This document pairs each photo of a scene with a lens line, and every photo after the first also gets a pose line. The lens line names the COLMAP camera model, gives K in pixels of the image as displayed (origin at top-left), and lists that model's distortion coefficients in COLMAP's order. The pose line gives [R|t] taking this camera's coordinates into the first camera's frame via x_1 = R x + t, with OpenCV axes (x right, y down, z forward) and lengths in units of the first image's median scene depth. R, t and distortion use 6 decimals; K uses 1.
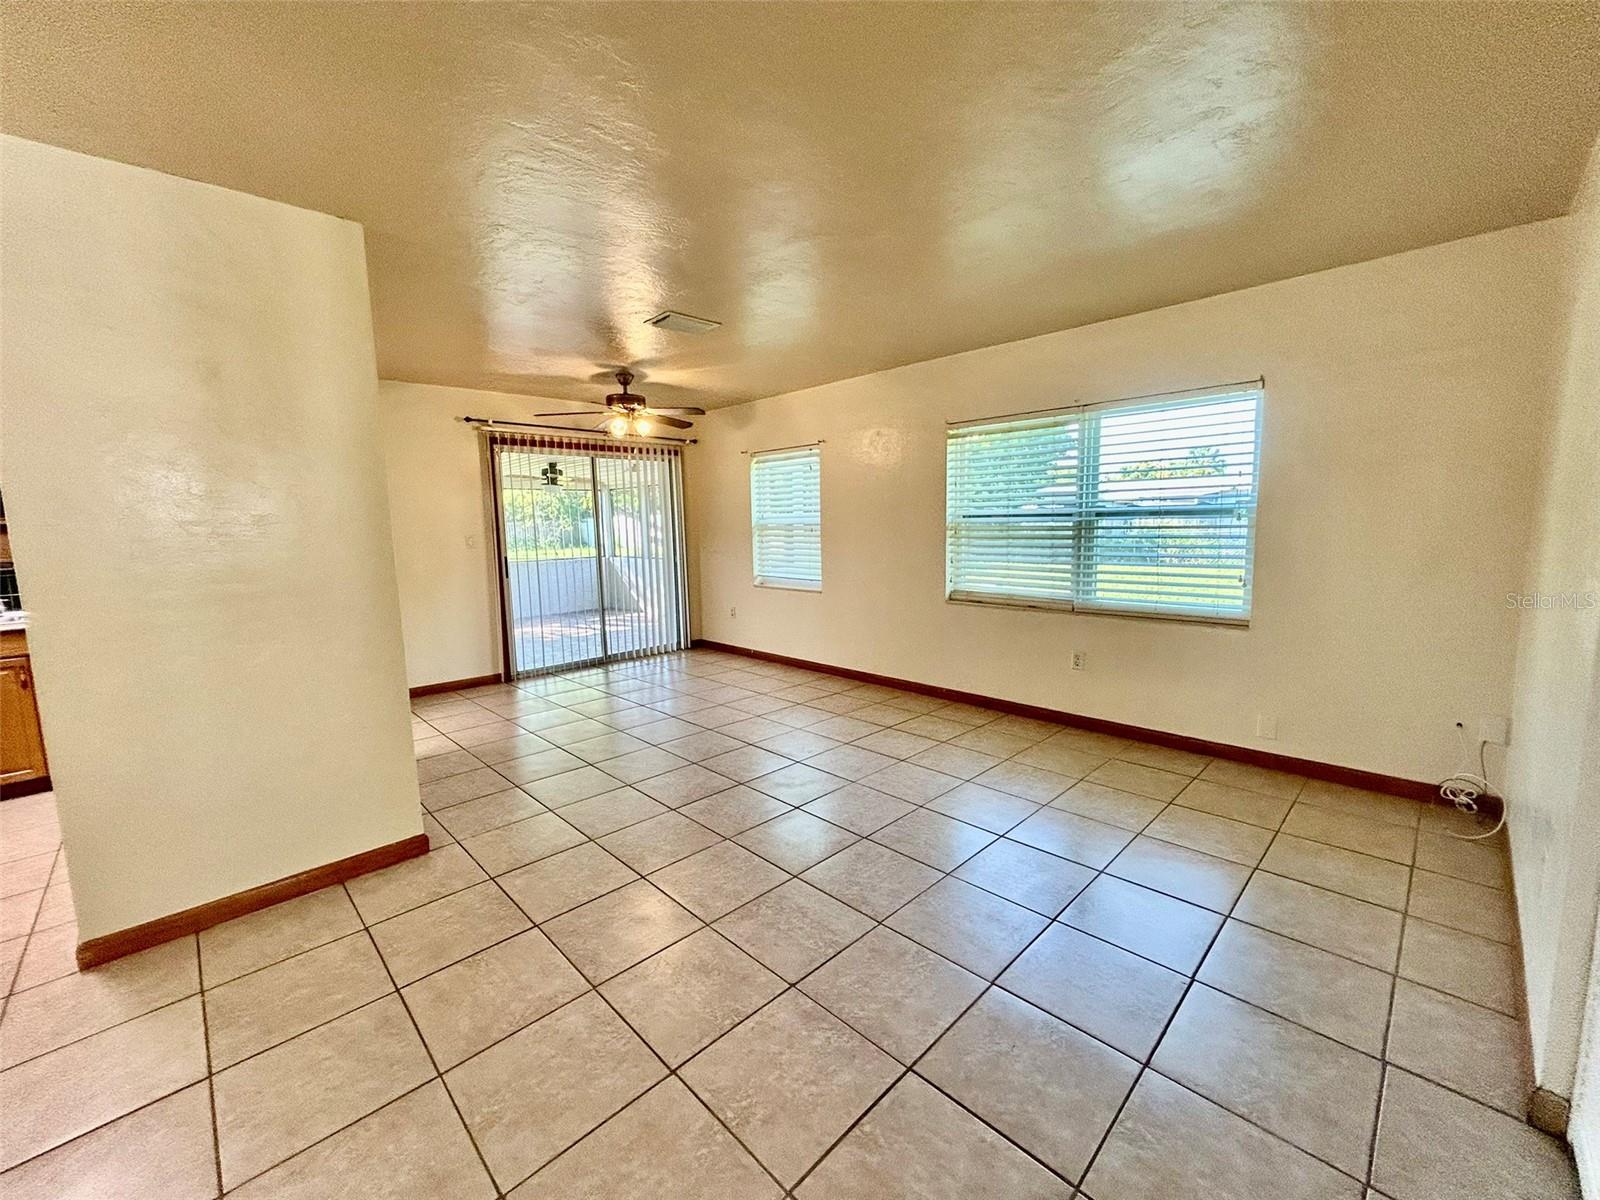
lens RADIAL K [[649.0, 0, 797.1], [0, 649.0, 598.3], [0, 0, 1]] dist [-0.000587, -0.000634]
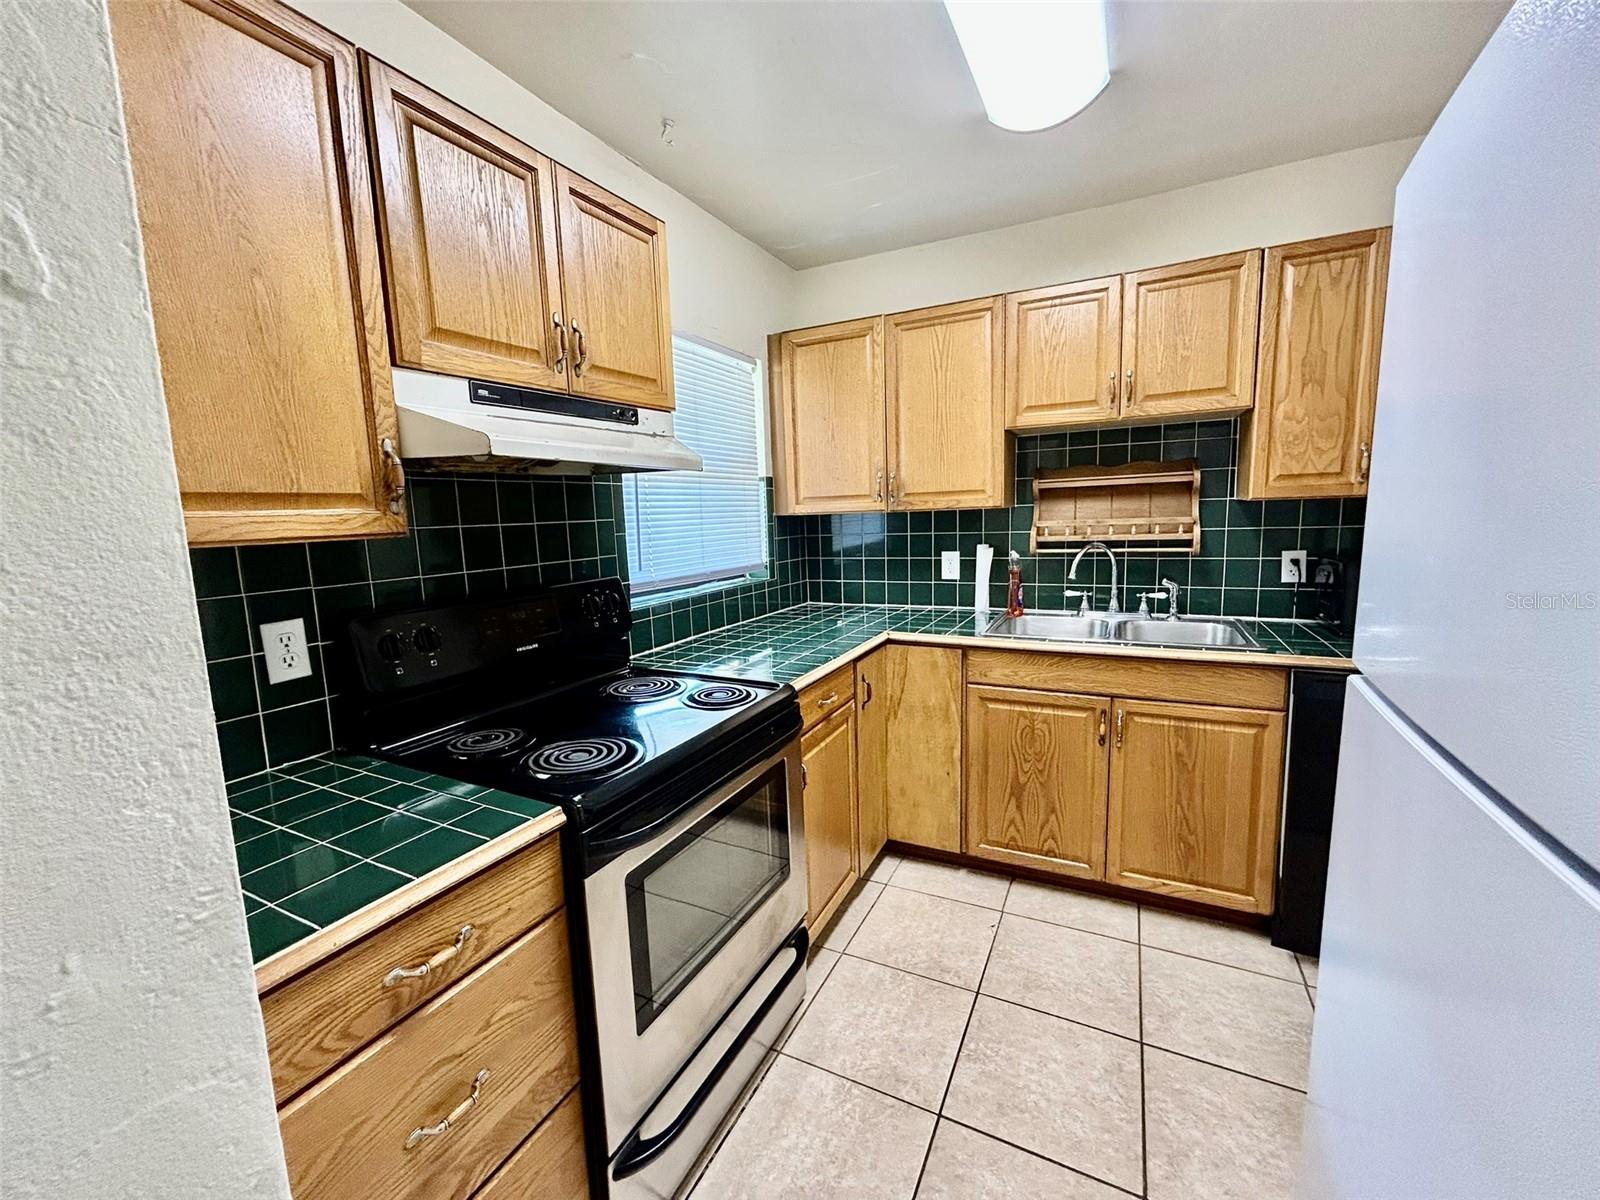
lens RADIAL K [[649.0, 0, 798.7], [0, 649.0, 600.3], [0, 0, 1]] dist [-0.000587, -0.000634]
pose [[0.322474, 0.142690, -0.935762, -0.555833], [-0.091879, 0.988623, 0.119088, -0.039353], [0.942109, 0.047575, 0.331915, 0.390884]]
